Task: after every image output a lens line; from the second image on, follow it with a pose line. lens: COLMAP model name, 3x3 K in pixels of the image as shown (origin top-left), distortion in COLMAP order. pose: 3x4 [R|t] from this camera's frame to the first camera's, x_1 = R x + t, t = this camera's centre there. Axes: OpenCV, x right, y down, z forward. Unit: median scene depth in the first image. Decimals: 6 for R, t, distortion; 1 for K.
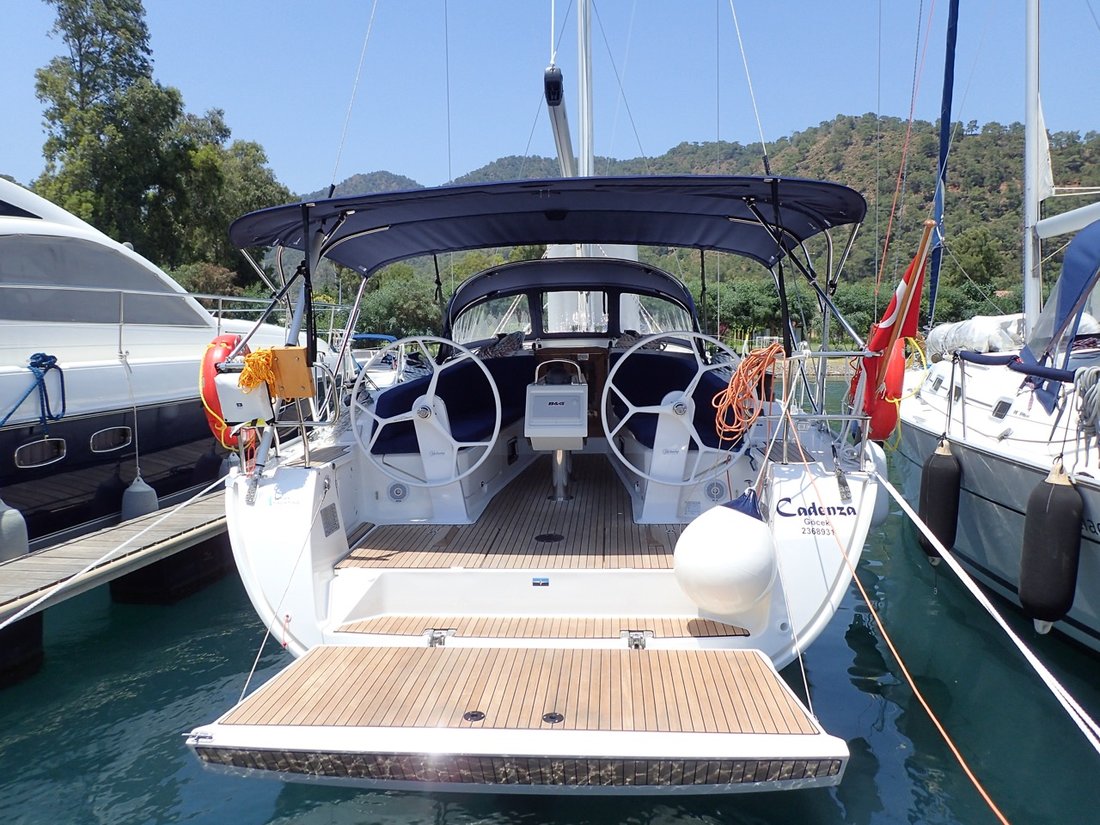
lens RADIAL K [[806.0, 0, 557.9], [0, 806.0, 409.6], [0, 0, 1]] dist [0.009032, -0.018633]
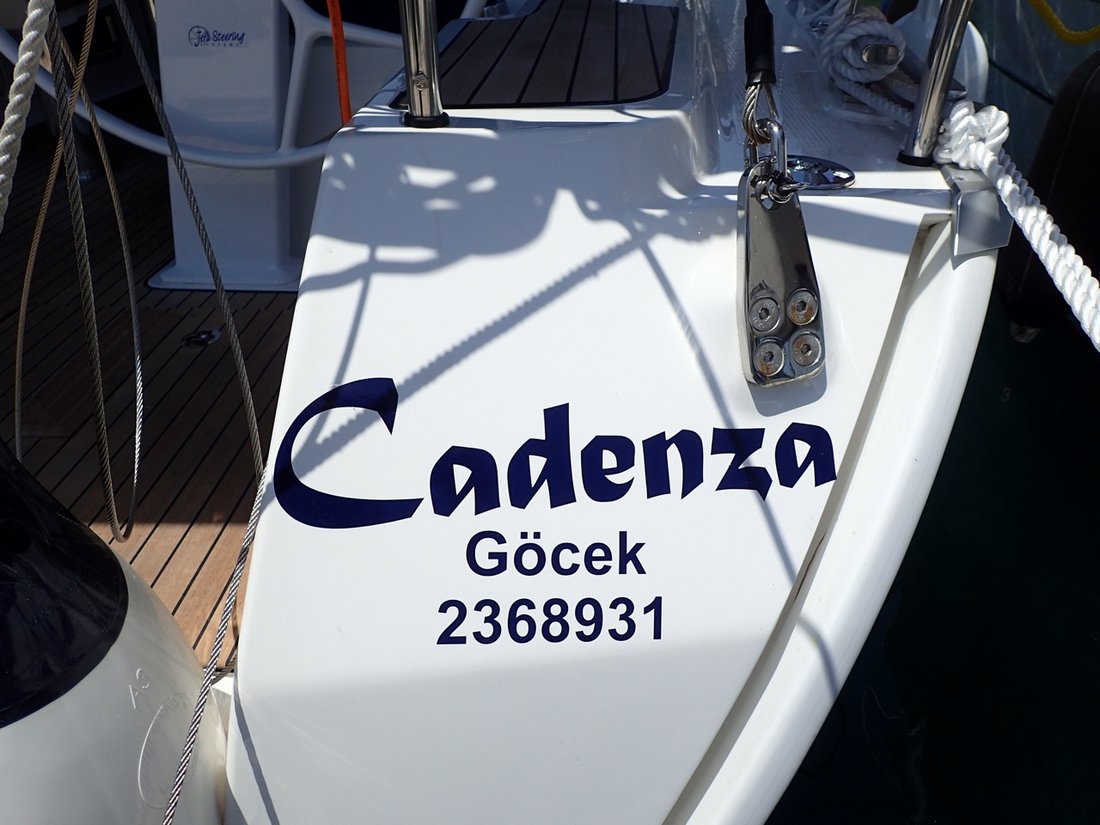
lens RADIAL K [[806.0, 0, 557.9], [0, 806.0, 409.6], [0, 0, 1]] dist [0.009032, -0.018633]
pose [[0.999605, 0.013836, 0.024473, 0.167429], [-0.023606, 0.885846, 0.463379, 0.025273], [-0.015268, -0.463773, 0.885822, 0.465186]]
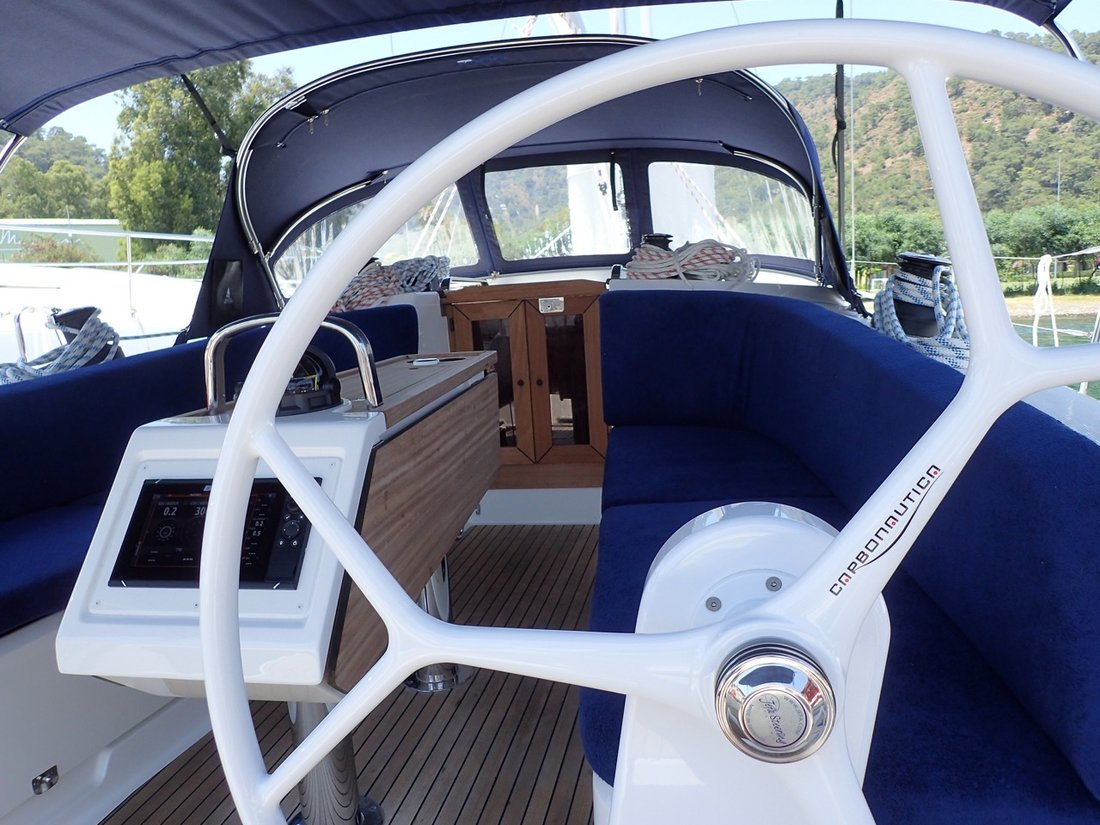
lens RADIAL K [[806.0, 0, 557.9], [0, 806.0, 409.6], [0, 0, 1]] dist [0.009032, -0.018633]
pose [[0.991559, -0.025863, -0.127051, 0.087067], [0.032681, 0.998119, 0.051876, -0.031619], [0.125470, -0.055590, 0.990539, 0.570519]]
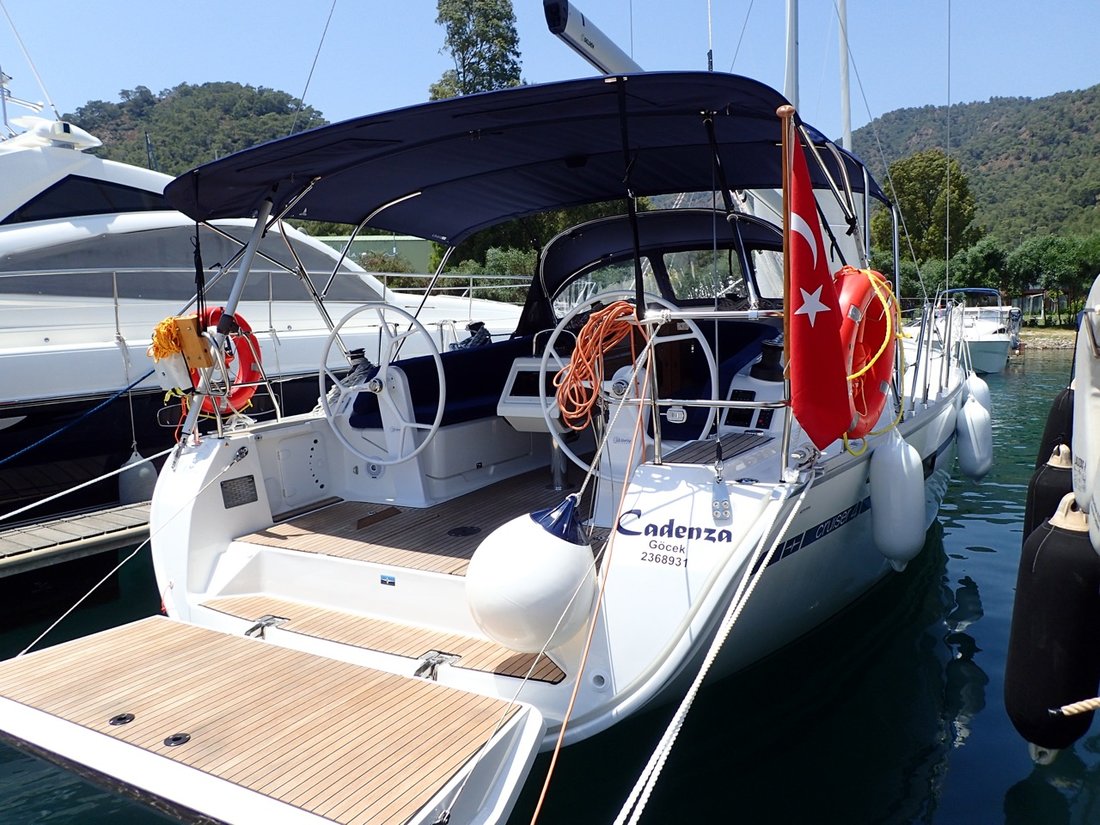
lens RADIAL K [[806.0, 0, 557.9], [0, 806.0, 409.6], [0, 0, 1]] dist [0.009032, -0.018633]
pose [[0.901143, 0.033234, -0.432247, 0.286609], [-0.019397, 0.999150, 0.036382, -0.004650], [0.433088, -0.024401, 0.901021, 0.160035]]
